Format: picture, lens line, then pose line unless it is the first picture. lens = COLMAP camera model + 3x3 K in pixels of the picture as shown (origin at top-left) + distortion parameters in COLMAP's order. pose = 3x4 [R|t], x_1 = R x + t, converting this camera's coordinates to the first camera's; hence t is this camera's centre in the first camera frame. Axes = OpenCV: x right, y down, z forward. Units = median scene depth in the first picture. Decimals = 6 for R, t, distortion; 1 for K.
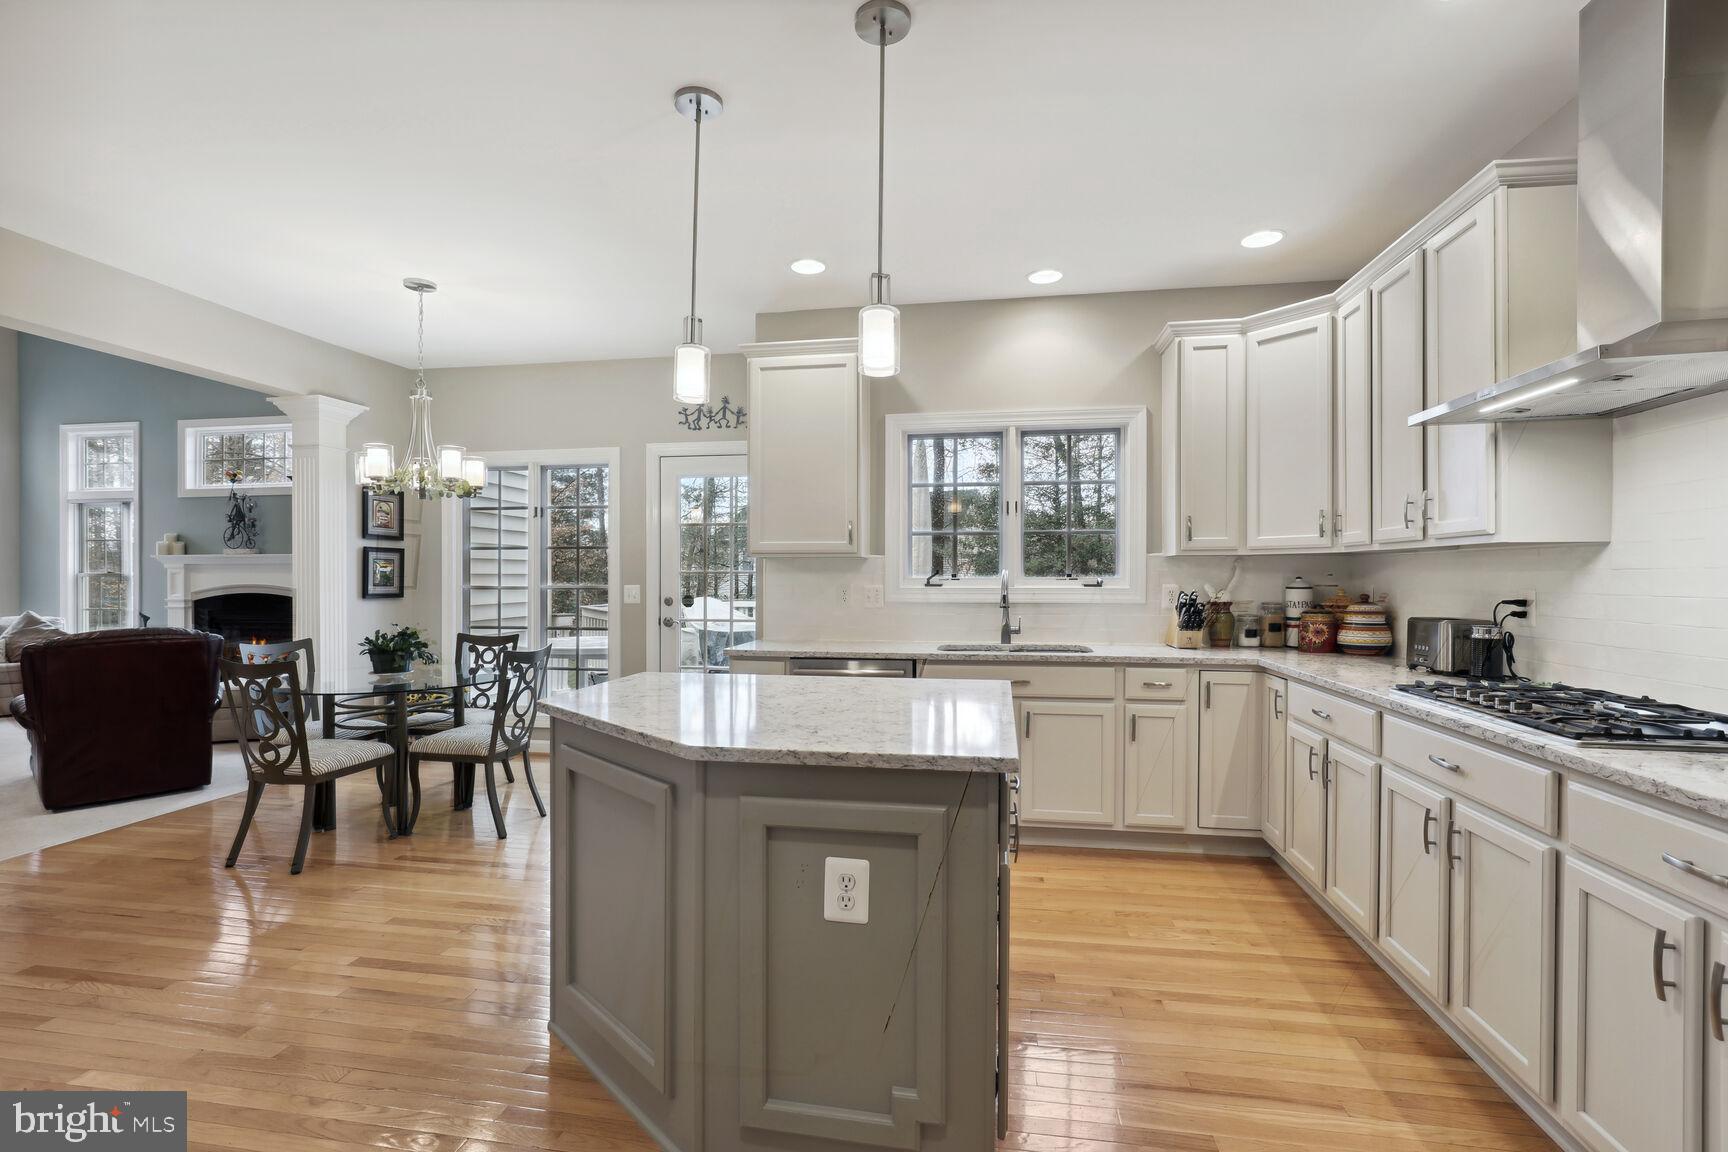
lens RADIAL K [[789.1, 0, 863.5], [0, 789.1, 584.2], [0, 0, 1]] dist [-0.015484, 0.003131]
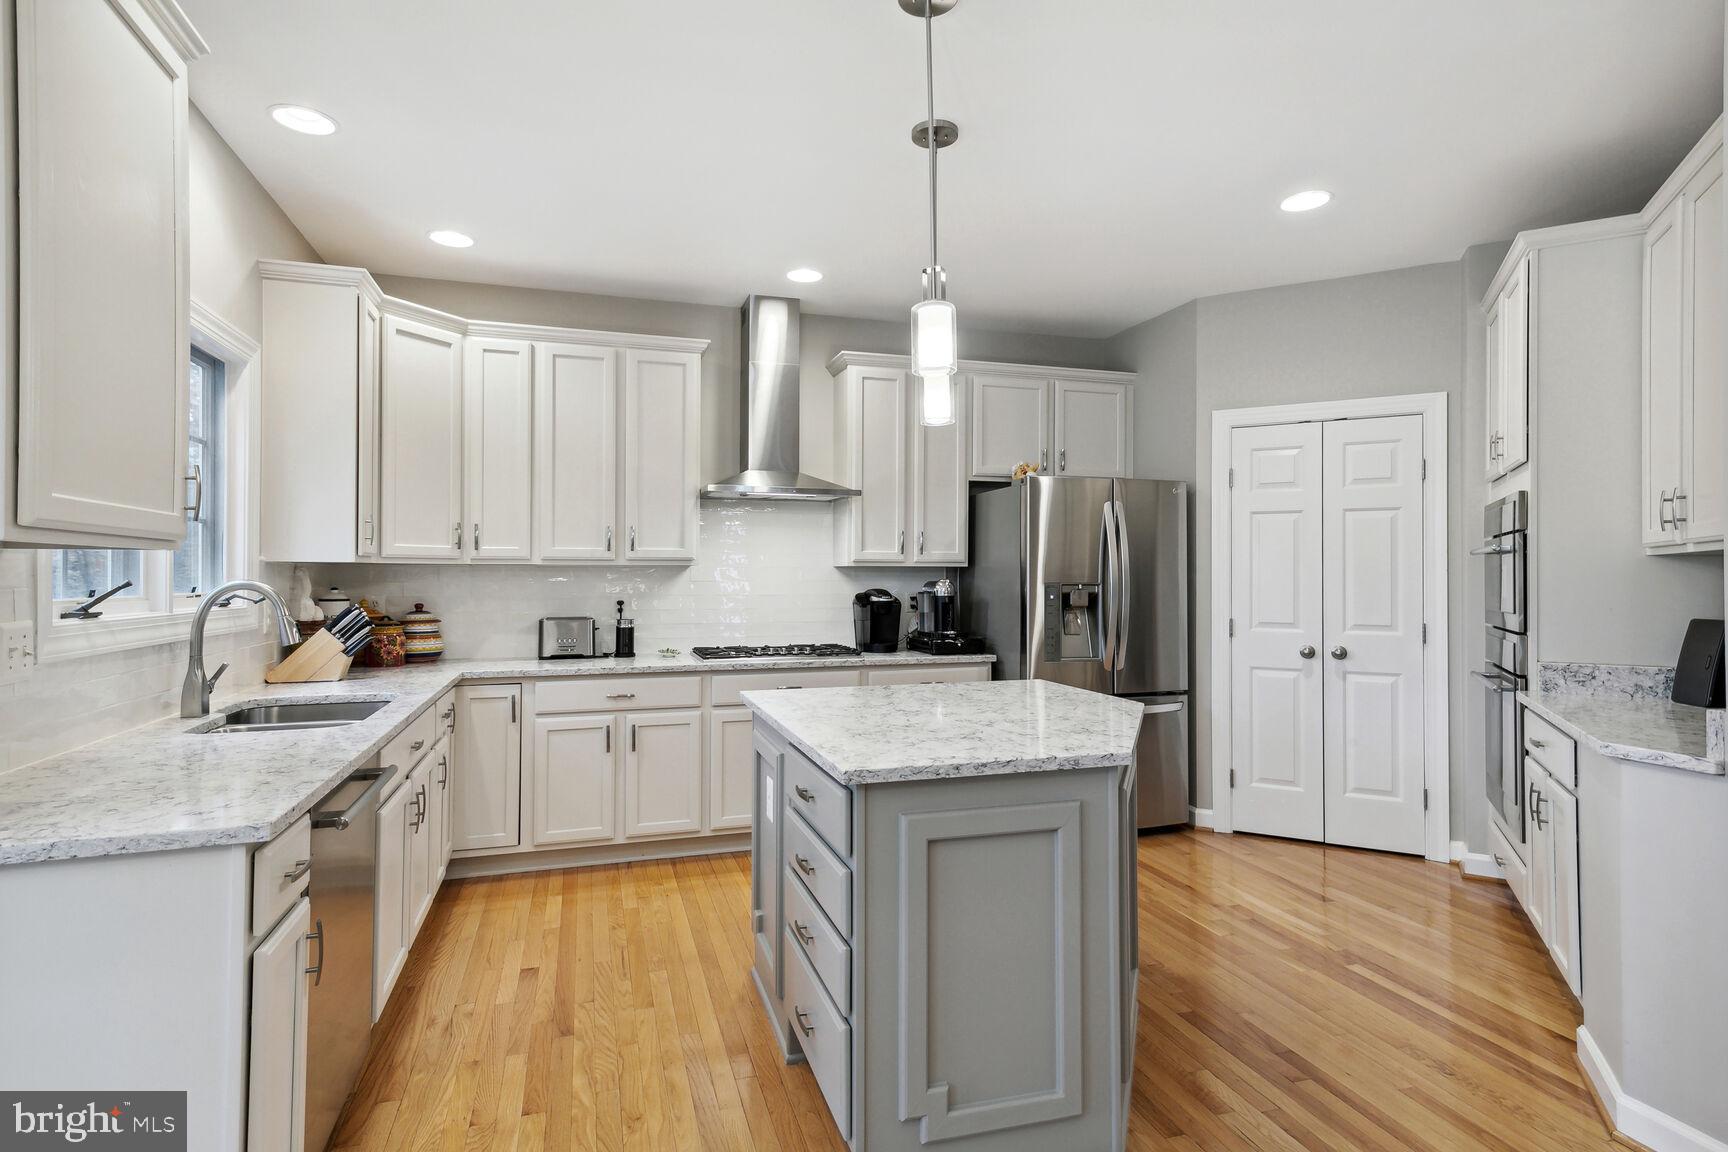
lens RADIAL K [[887.0, 0, 862.6], [0, 887.0, 568.1], [0, 0, 1]] dist [0.024467, 0.000269]
pose [[-0.455486, 0.007773, 0.890209, -0.623048], [0.007369, 0.999961, -0.004961, -0.021473], [-0.890212, 0.004300, -0.455525, 0.933383]]
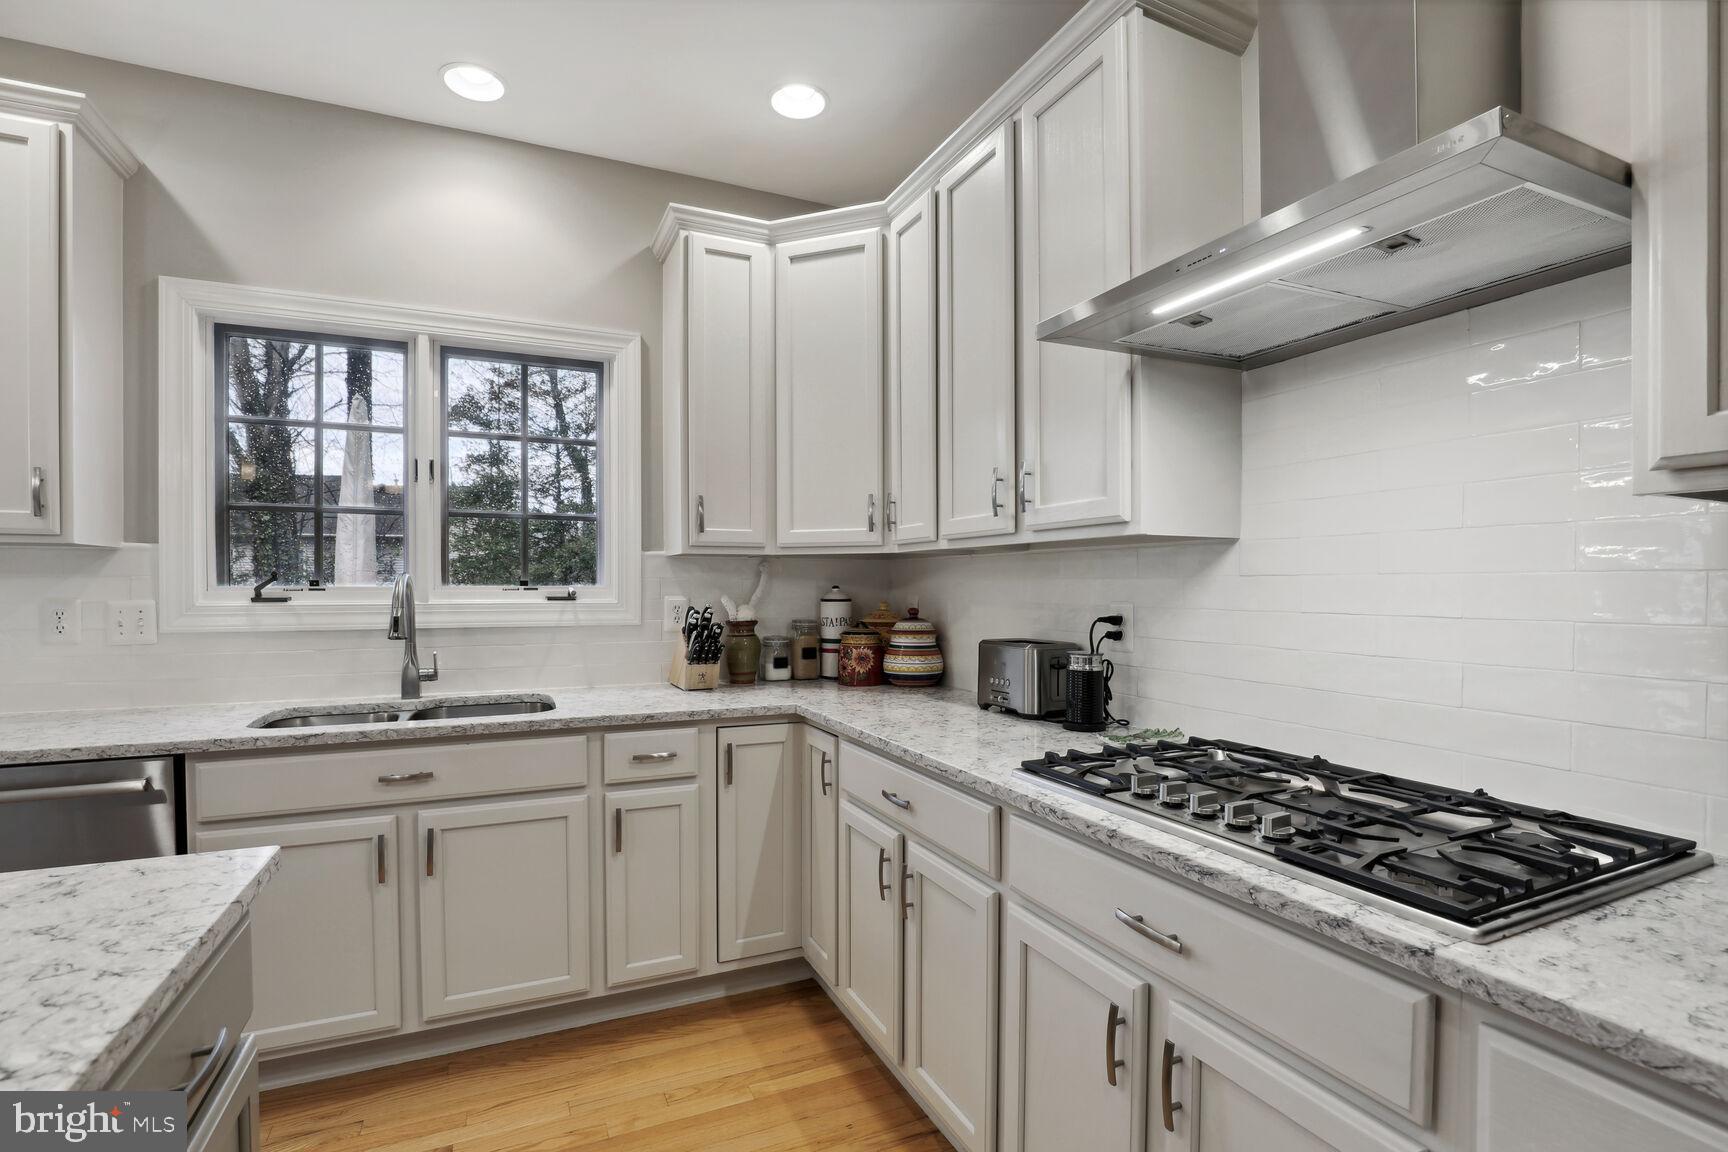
lens RADIAL K [[789.1, 0, 848.5], [0, 789.1, 601.8], [0, 0, 1]] dist [-0.015484, 0.003131]
pose [[0.838323, -0.009840, 0.545086, 0.143137], [0.004105, 0.999923, 0.011737, -0.002830], [-0.545159, -0.007602, 0.838298, 0.344394]]
